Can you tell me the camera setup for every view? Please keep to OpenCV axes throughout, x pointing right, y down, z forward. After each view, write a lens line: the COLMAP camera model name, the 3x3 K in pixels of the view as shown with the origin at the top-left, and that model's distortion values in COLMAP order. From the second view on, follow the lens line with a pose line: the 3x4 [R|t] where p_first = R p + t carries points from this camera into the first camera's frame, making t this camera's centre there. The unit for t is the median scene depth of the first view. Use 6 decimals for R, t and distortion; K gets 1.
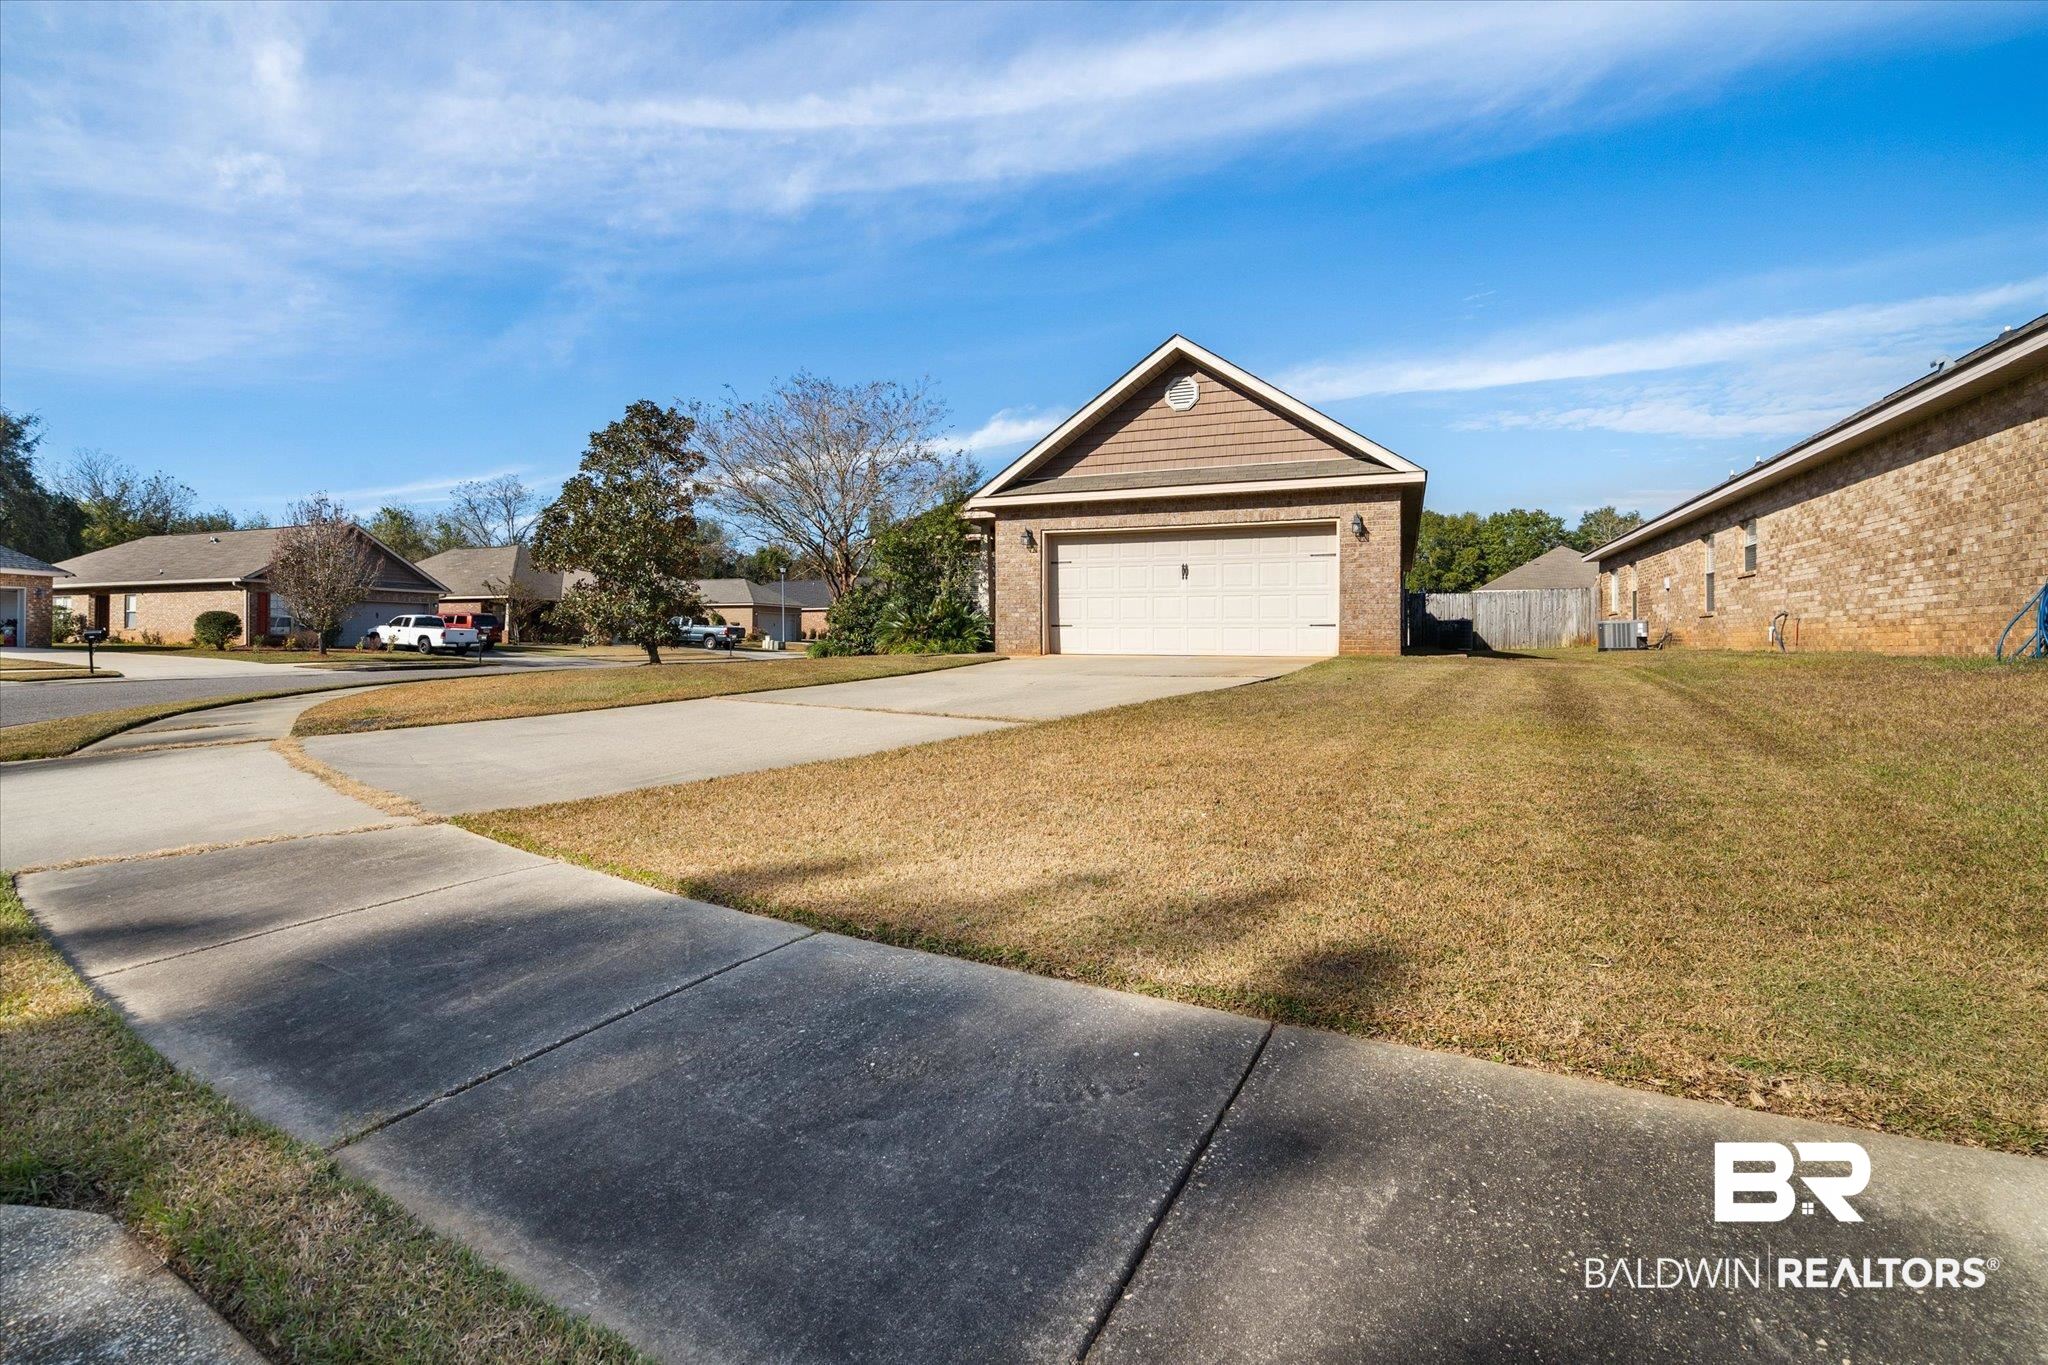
lens RADIAL K [[938.7, 0, 1003.3], [0, 938.7, 673.0], [0, 0, 1]] dist [-0.002608, 0.000377]
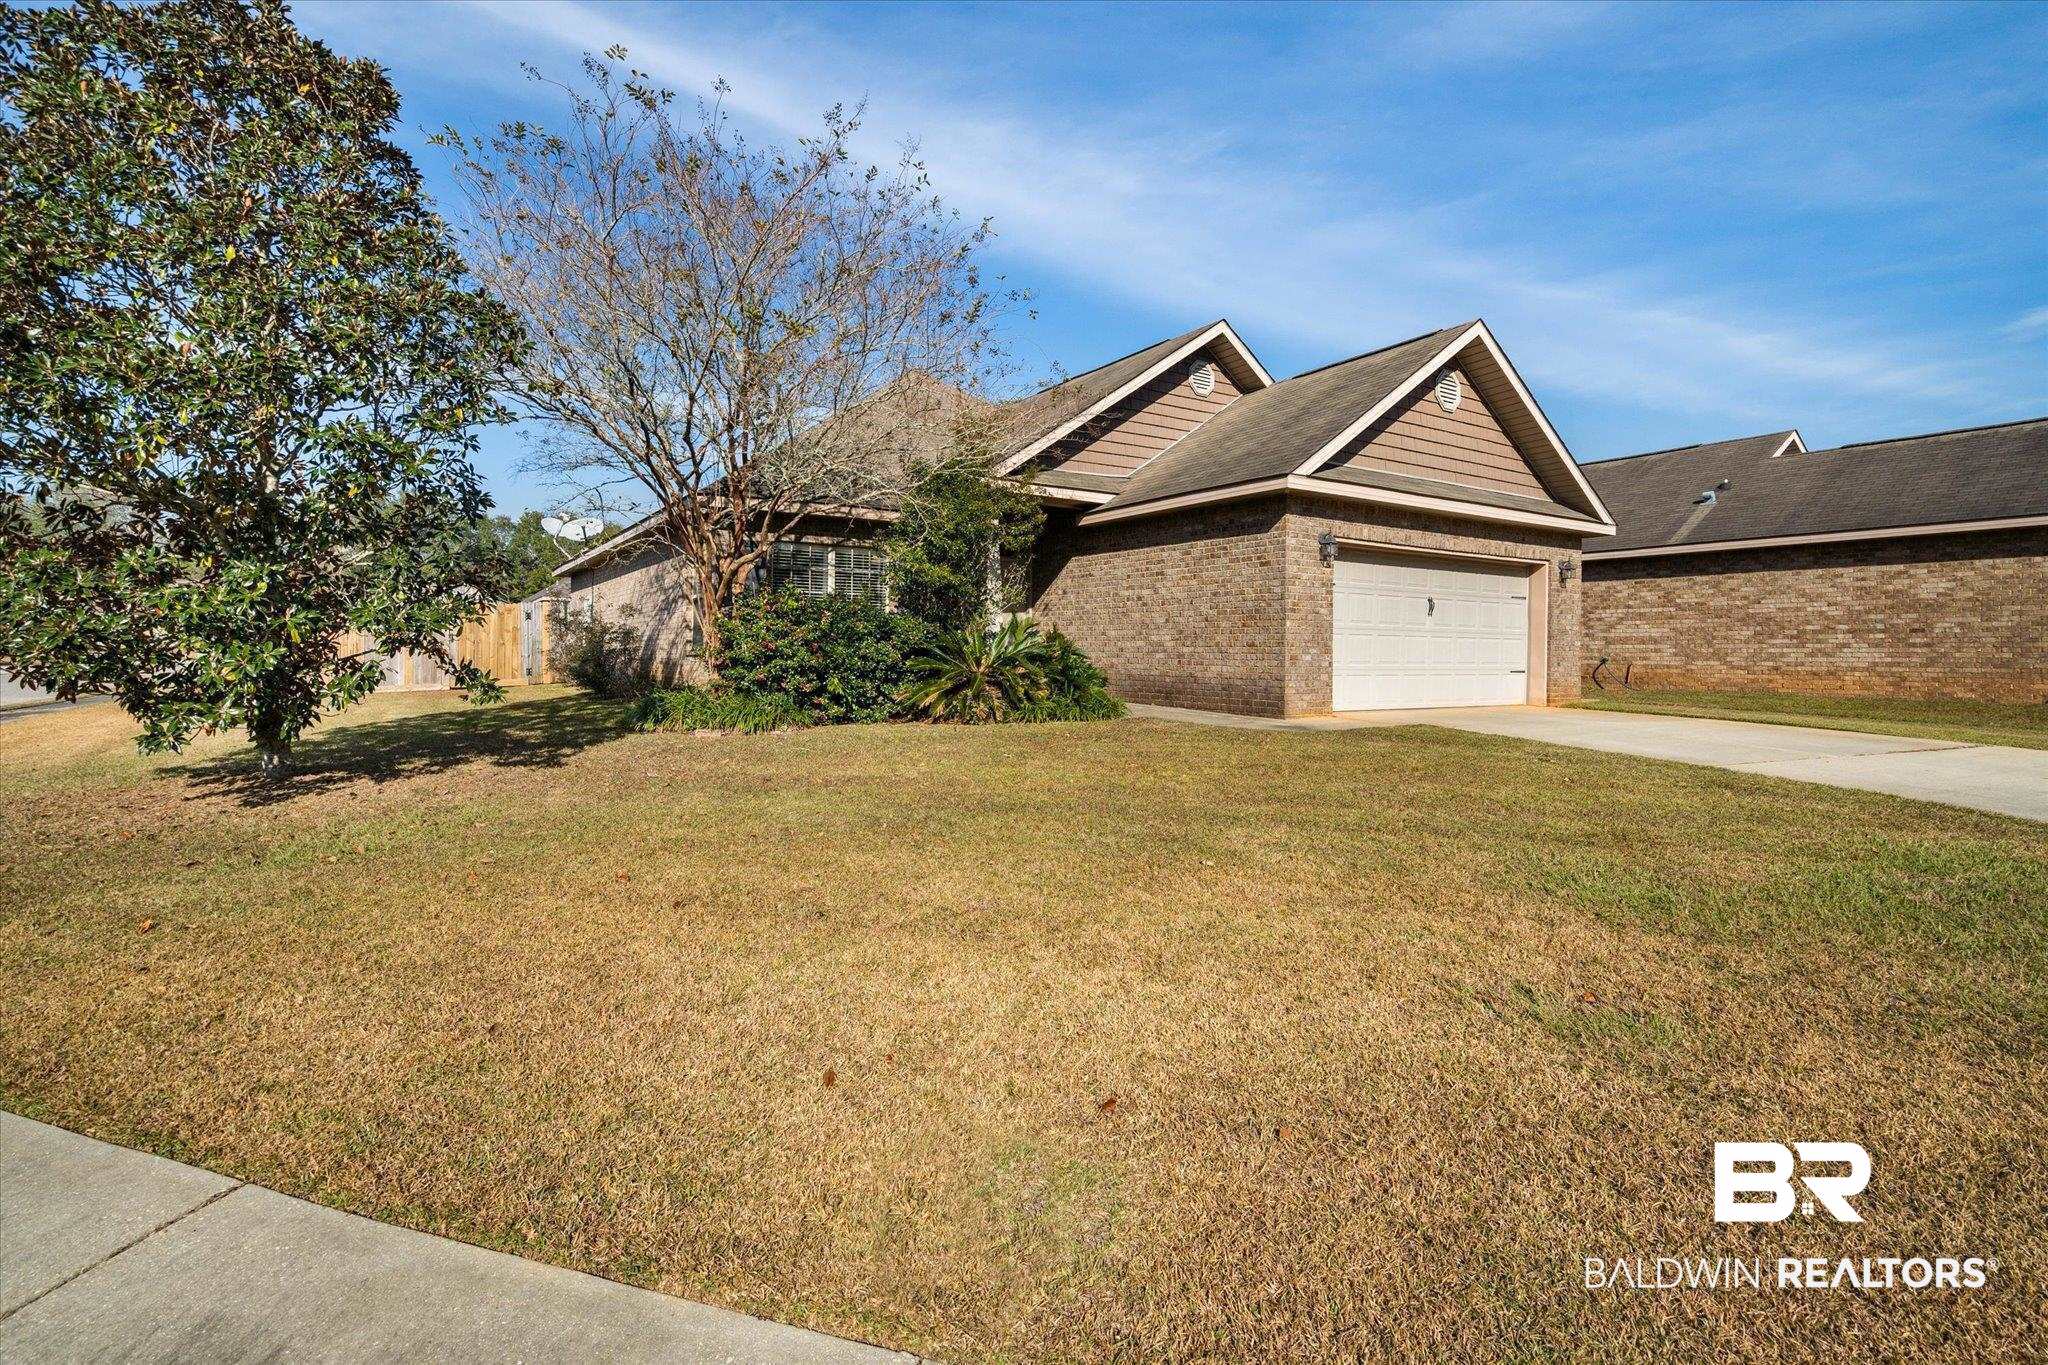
lens RADIAL K [[938.7, 0, 1003.3], [0, 938.7, 673.0], [0, 0, 1]] dist [-0.002608, 0.000377]
pose [[0.578189, -0.015691, 0.815752, -0.662360], [0.022320, 0.999745, 0.003409, -0.058092], [-0.815597, 0.016237, 0.578392, 0.791098]]
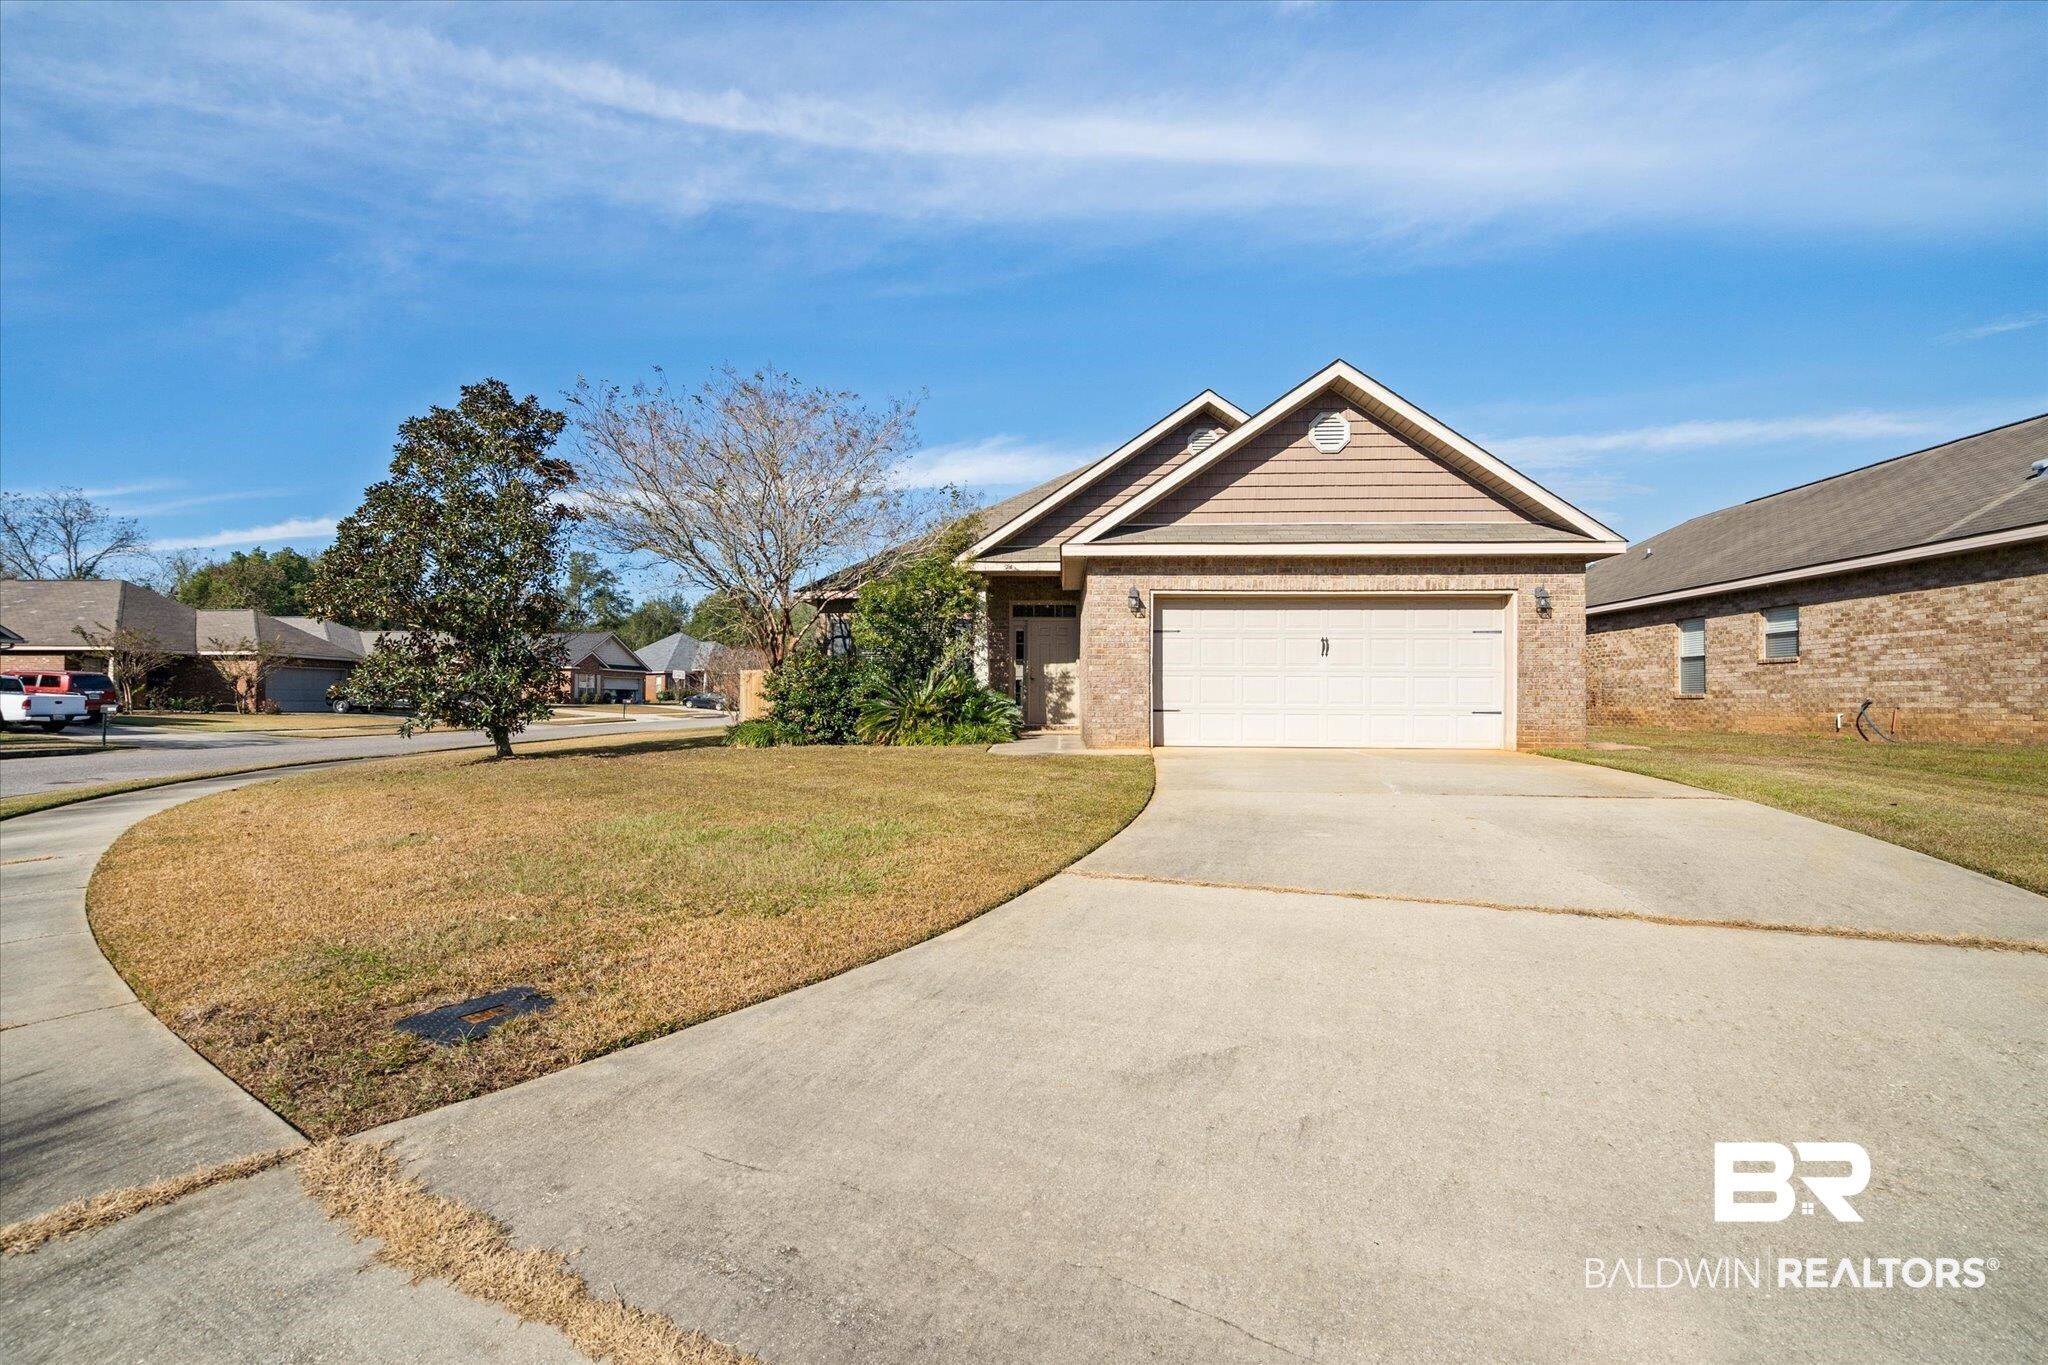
lens RADIAL K [[915.0, 0, 1018.2], [0, 915.0, 707.1], [0, 0, 1]] dist [-0.000916, 0.000025]
pose [[0.945000, -0.000913, 0.327068, -0.311541], [0.009574, 0.999645, -0.024872, -0.035470], [-0.326930, 0.026635, 0.944673, 0.310955]]
